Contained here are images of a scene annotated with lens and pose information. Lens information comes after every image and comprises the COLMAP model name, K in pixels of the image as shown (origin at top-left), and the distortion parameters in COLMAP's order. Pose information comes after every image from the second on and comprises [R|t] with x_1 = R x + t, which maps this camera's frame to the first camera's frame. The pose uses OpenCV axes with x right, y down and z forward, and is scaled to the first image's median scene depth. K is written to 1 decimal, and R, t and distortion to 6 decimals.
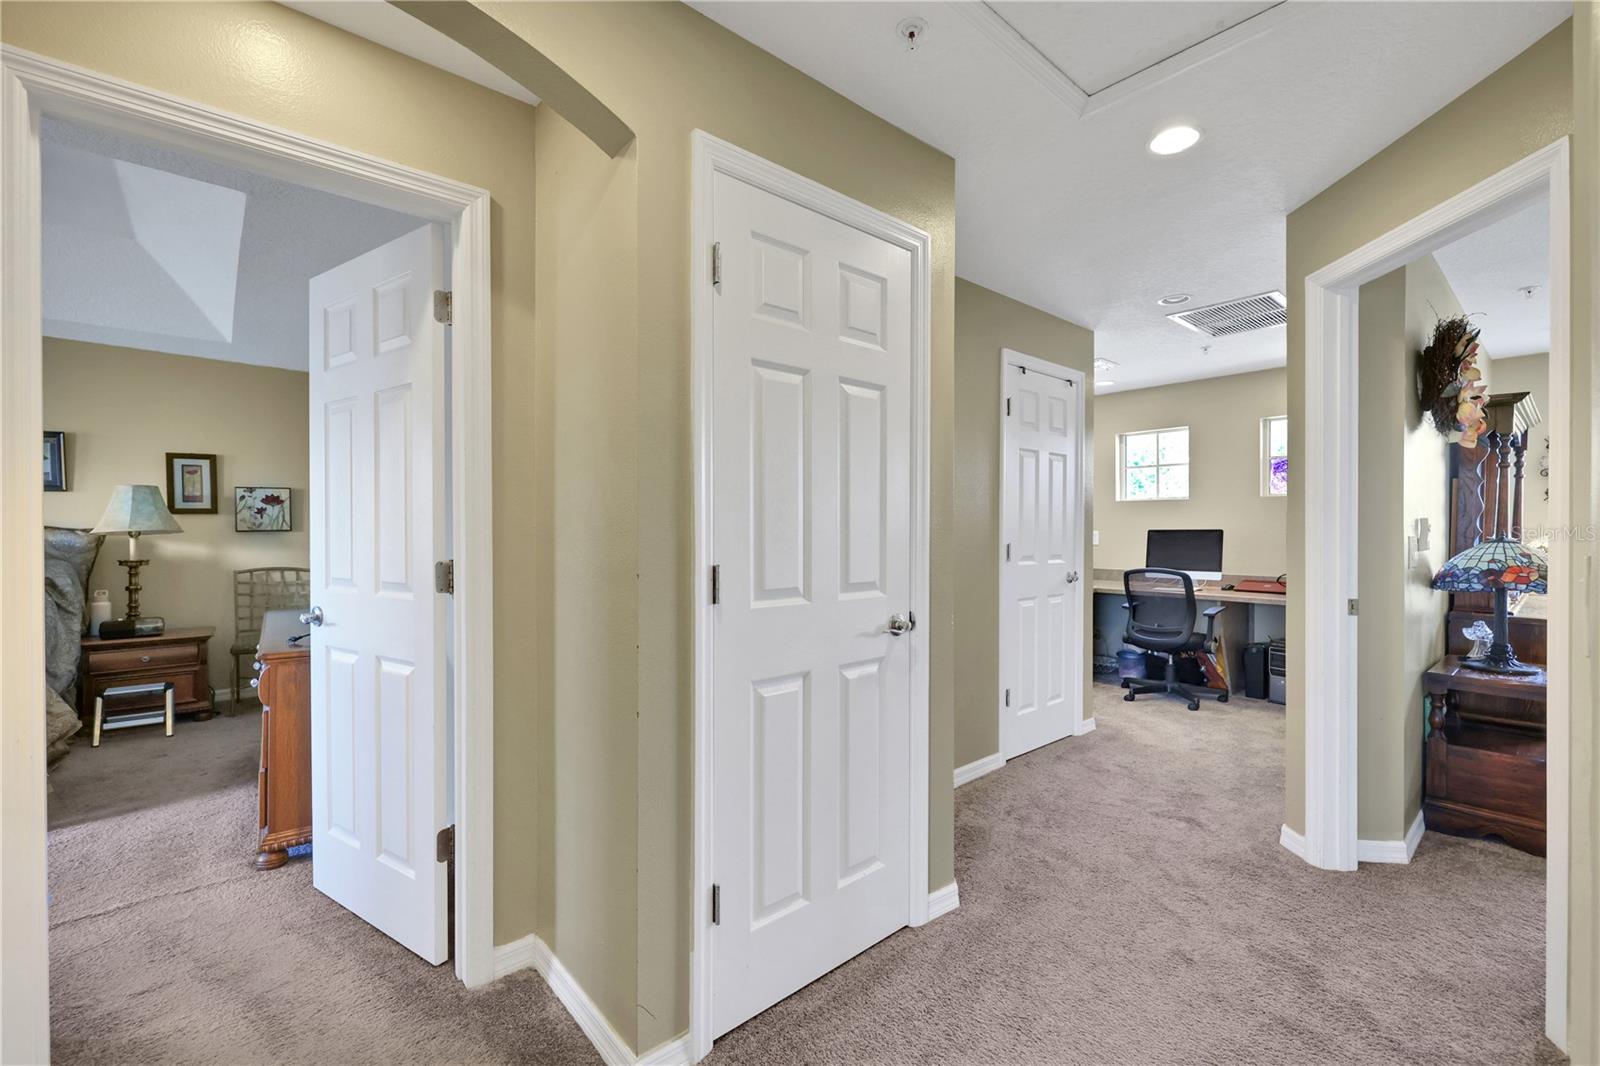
lens RADIAL K [[681.6, 0, 800.9], [0, 681.6, 533.3], [0, 0, 1]] dist [0.002714, 0.000621]
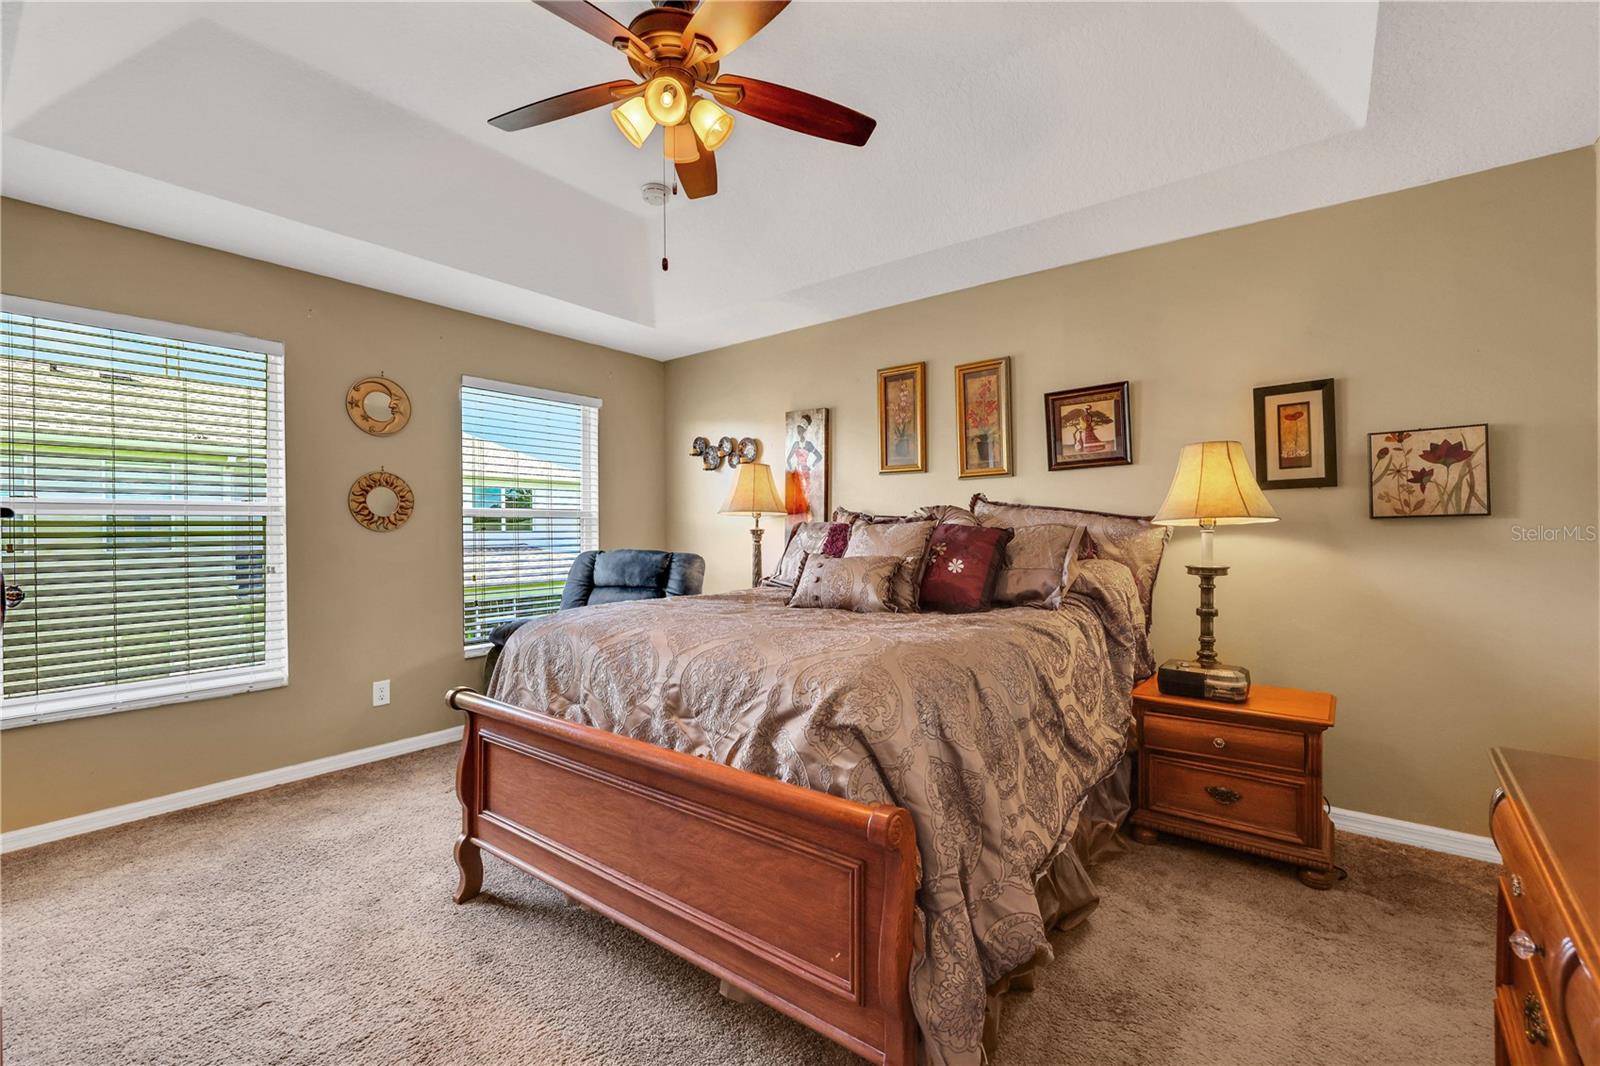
lens RADIAL K [[681.6, 0, 805.3], [0, 681.6, 525.4], [0, 0, 1]] dist [0.002714, 0.000621]
pose [[0.211593, -0.011664, -0.977288, -0.417374], [-0.001609, 0.999923, -0.012282, 0.010021], [0.977357, 0.004171, 0.211558, 0.476926]]
